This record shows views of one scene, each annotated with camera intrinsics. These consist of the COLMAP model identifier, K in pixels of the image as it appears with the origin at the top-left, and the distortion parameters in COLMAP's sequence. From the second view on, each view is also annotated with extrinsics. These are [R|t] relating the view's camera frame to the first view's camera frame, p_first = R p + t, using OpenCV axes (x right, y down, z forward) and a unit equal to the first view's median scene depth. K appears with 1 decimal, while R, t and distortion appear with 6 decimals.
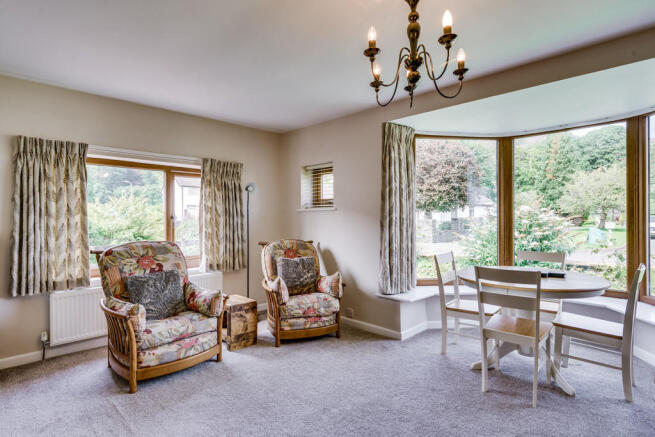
lens RADIAL K [[360.0, 0, 314.2], [0, 360.0, 216.7], [0, 0, 1]] dist [-0.000353, 0.000457]
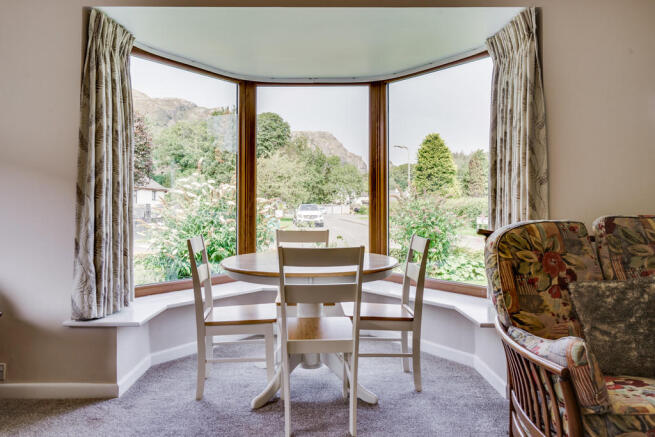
lens RADIAL K [[477.4, 0, 326.3], [0, 477.4, 194.7], [0, 0, 1]] dist [-0.000934, 0.002717]
pose [[0.679421, 0.022279, 0.733410, -0.087645], [-0.002449, 0.999602, -0.028096, 0.045082], [-0.733745, 0.017293, 0.679205, 0.236344]]
